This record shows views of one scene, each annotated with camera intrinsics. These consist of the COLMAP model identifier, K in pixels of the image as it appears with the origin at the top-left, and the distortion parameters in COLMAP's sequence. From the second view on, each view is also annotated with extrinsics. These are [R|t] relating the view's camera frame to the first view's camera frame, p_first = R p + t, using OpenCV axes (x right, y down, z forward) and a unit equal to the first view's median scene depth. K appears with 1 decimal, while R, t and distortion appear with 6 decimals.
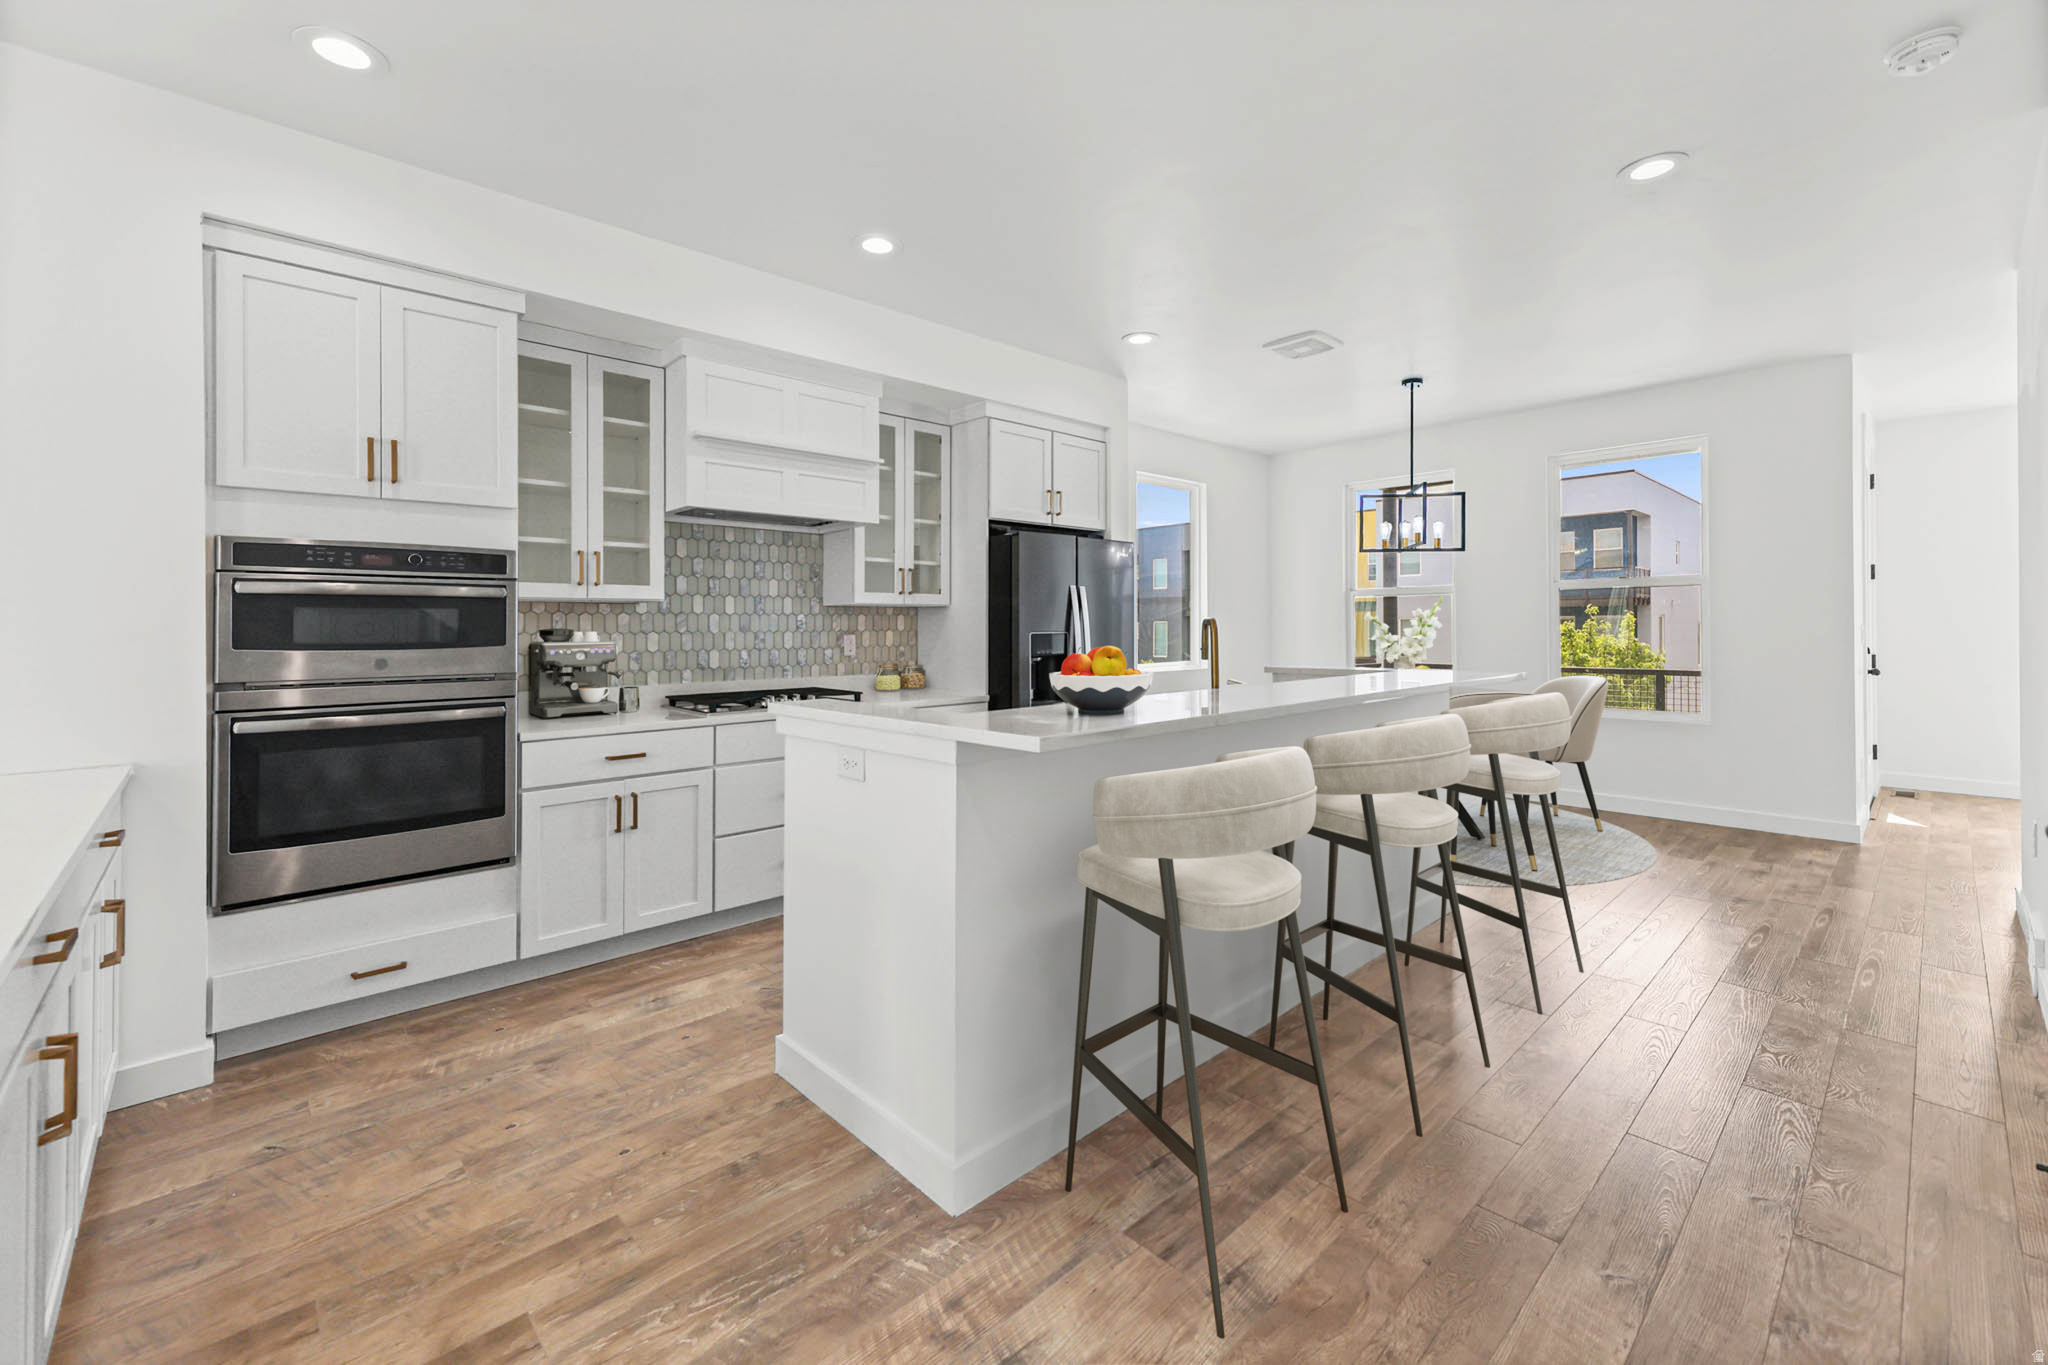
lens RADIAL K [[849.4, 0, 1023.7], [0, 849.4, 621.8], [0, 0, 1]] dist [0.000023, 0.000007]
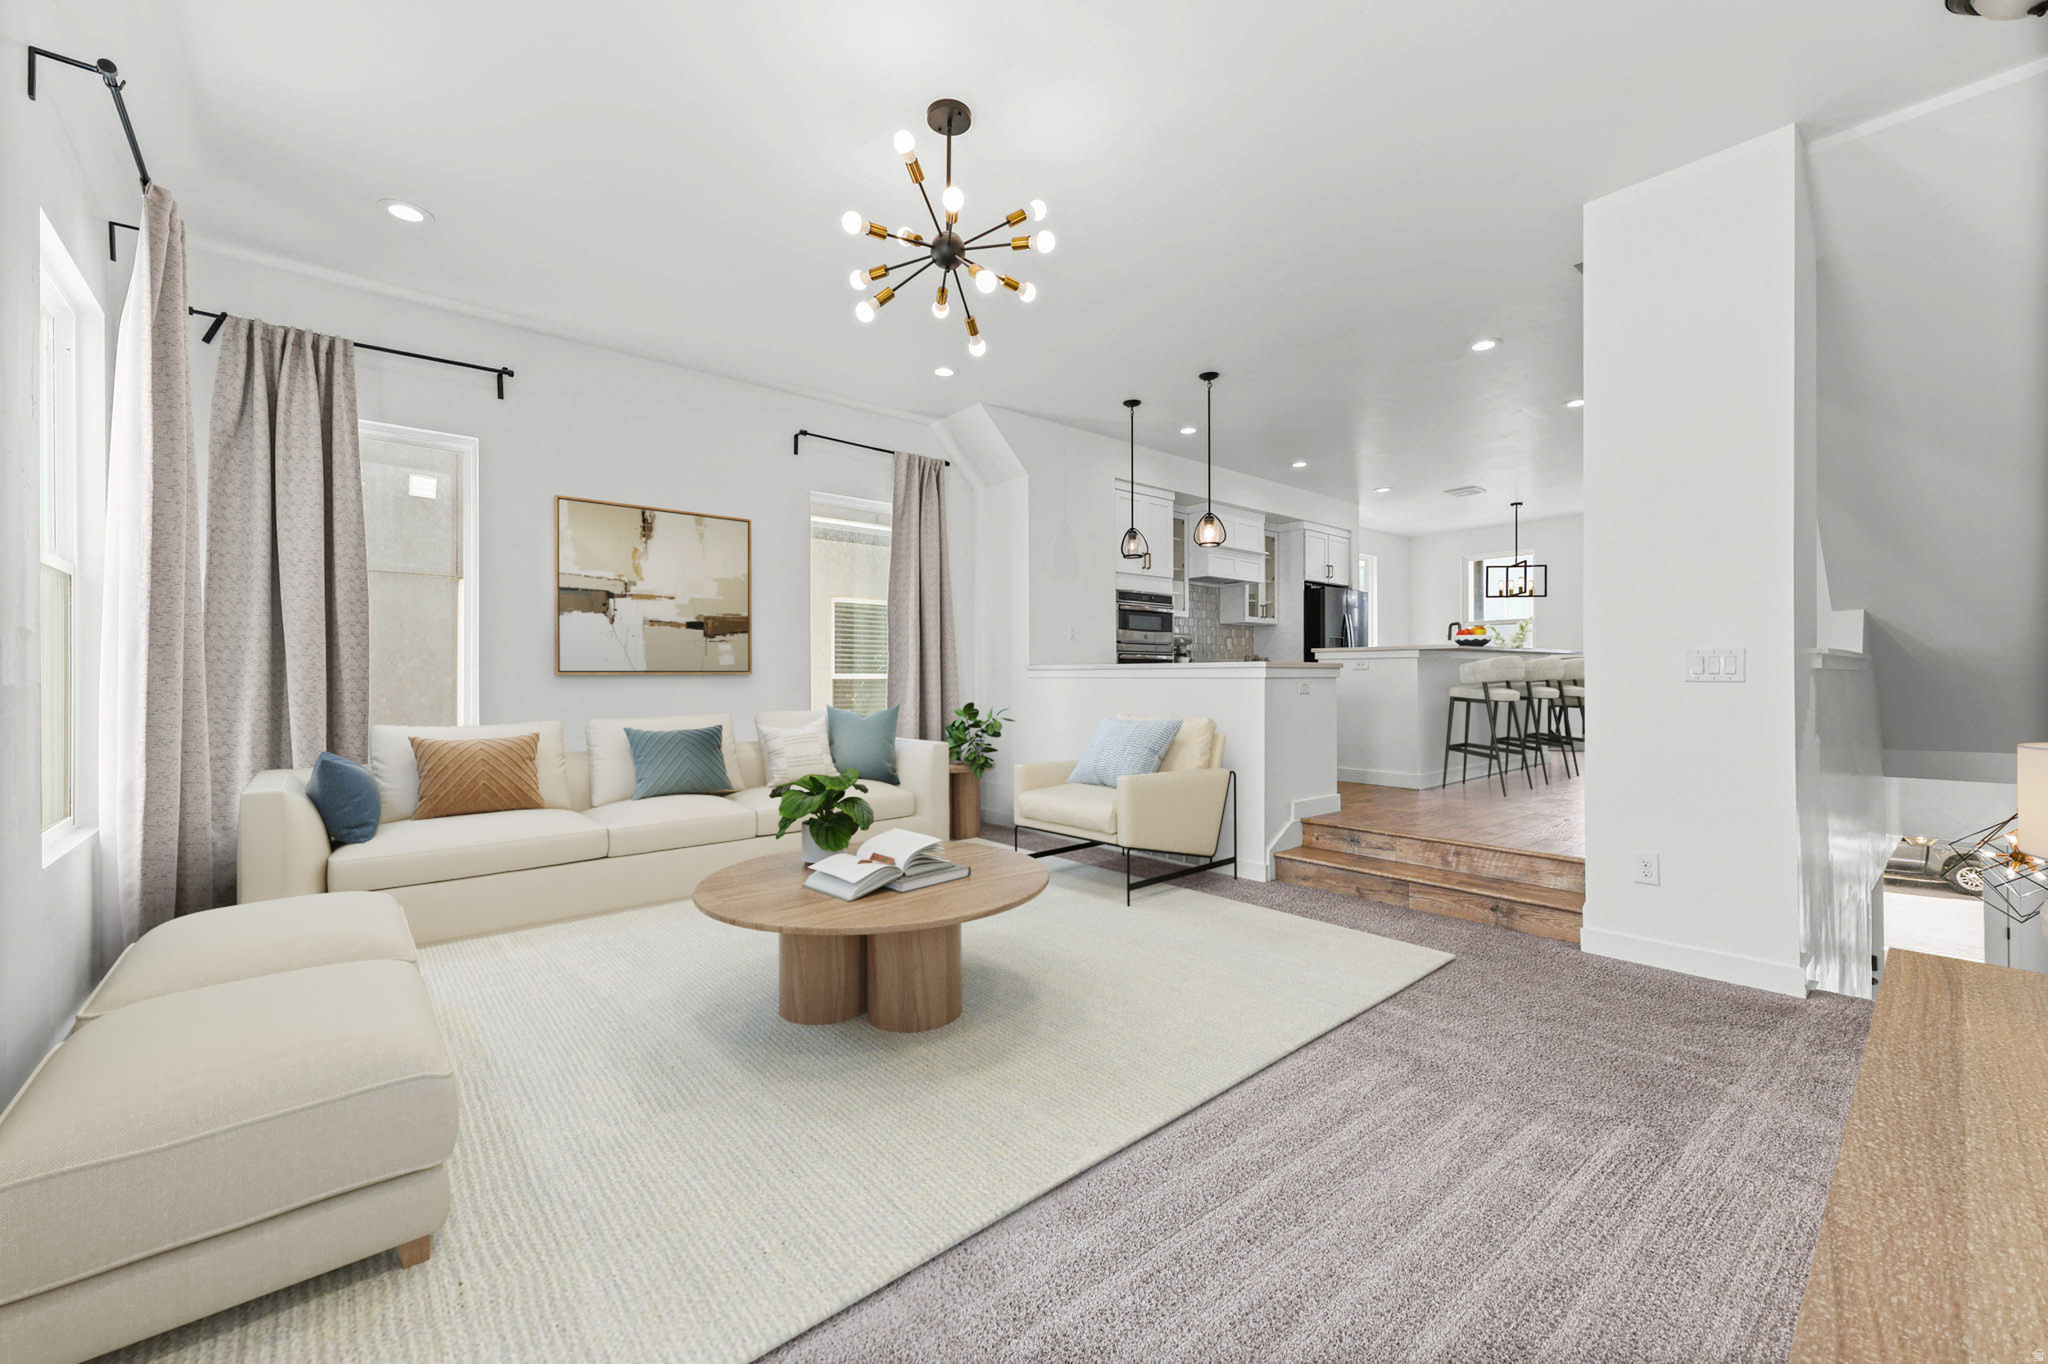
lens RADIAL K [[811.5, 0, 1024.0], [0, 811.5, 682.0], [0, 0, 1]] dist [0.001299, 0.000101]
pose [[0.999085, 0.003074, -0.042664, -0.622887], [-0.002499, 0.999906, 0.013513, 0.095525], [0.042702, -0.013394, 0.998998, -0.949830]]
